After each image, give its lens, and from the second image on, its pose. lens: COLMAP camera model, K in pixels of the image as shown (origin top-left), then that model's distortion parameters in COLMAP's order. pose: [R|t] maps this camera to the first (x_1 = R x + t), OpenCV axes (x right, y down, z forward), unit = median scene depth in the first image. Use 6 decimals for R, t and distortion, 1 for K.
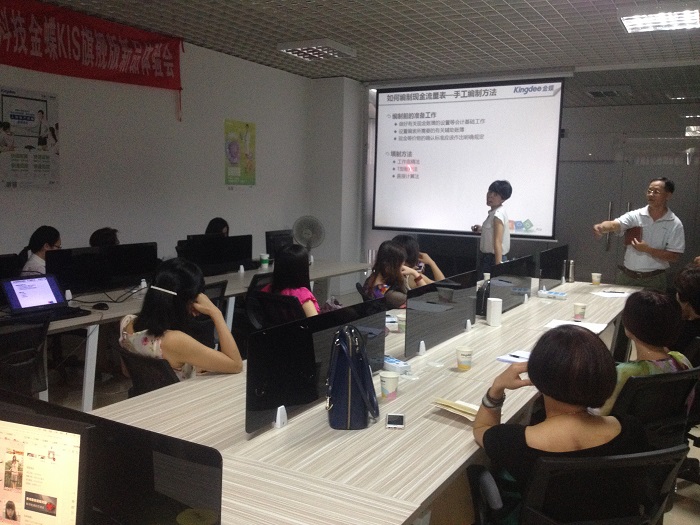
lens RADIAL K [[658.7, 0, 349.6], [0, 658.7, 254.3], [0, 0, 1]] dist [0.174884, -0.428910]
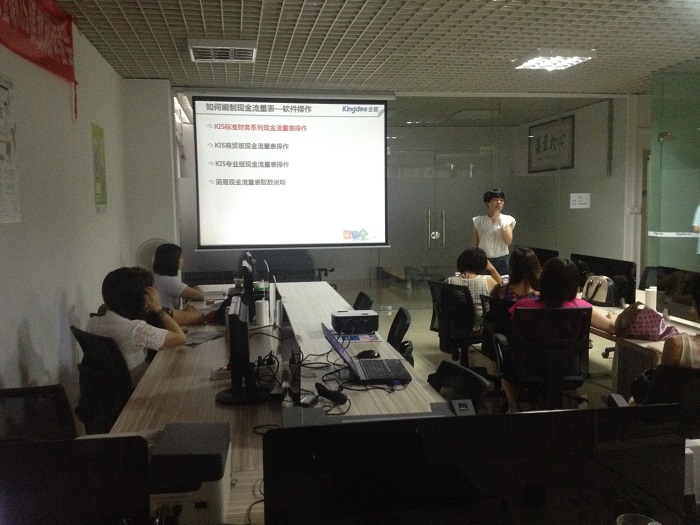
lens RADIAL K [[652.8, 0, 349.6], [0, 652.8, 254.9], [0, 0, 1]] dist [0.161833, -0.367317]
pose [[0.769031, -0.081624, 0.633978, -0.506898], [0.092361, 0.995595, 0.016146, -0.034055], [-0.632503, 0.046138, 0.773182, 0.224352]]
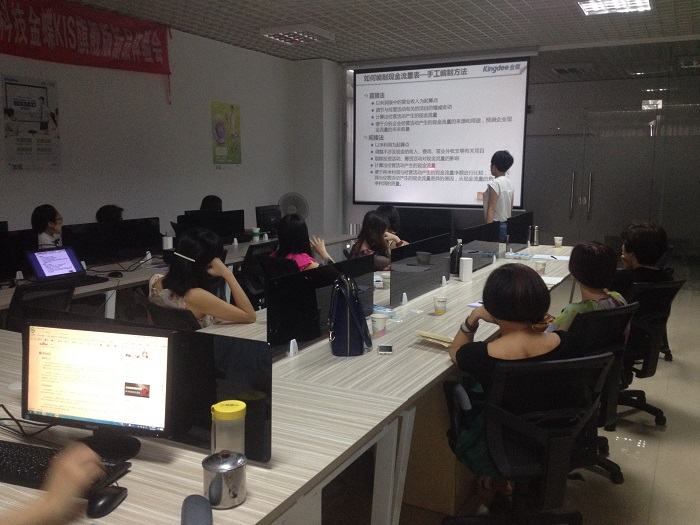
lens RADIAL K [[652.8, 0, 349.6], [0, 652.8, 254.9], [0, 0, 1]] dist [0.161833, -0.367317]
pose [[0.999138, -0.025175, 0.033011, -0.010014], [0.024035, 0.999116, 0.034477, 0.009255], [-0.033850, -0.033653, 0.998860, -0.063284]]
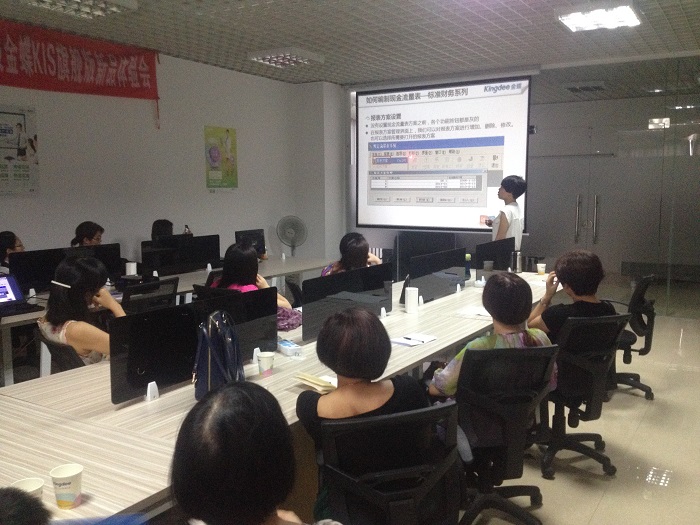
lens RADIAL K [[652.8, 0, 349.6], [0, 652.8, 254.9], [0, 0, 1]] dist [0.161833, -0.367317]
pose [[0.999060, -0.022349, -0.037157, 0.082664], [0.022436, 0.999746, 0.001914, 0.004720], [0.037104, -0.002746, 0.999308, -0.035825]]
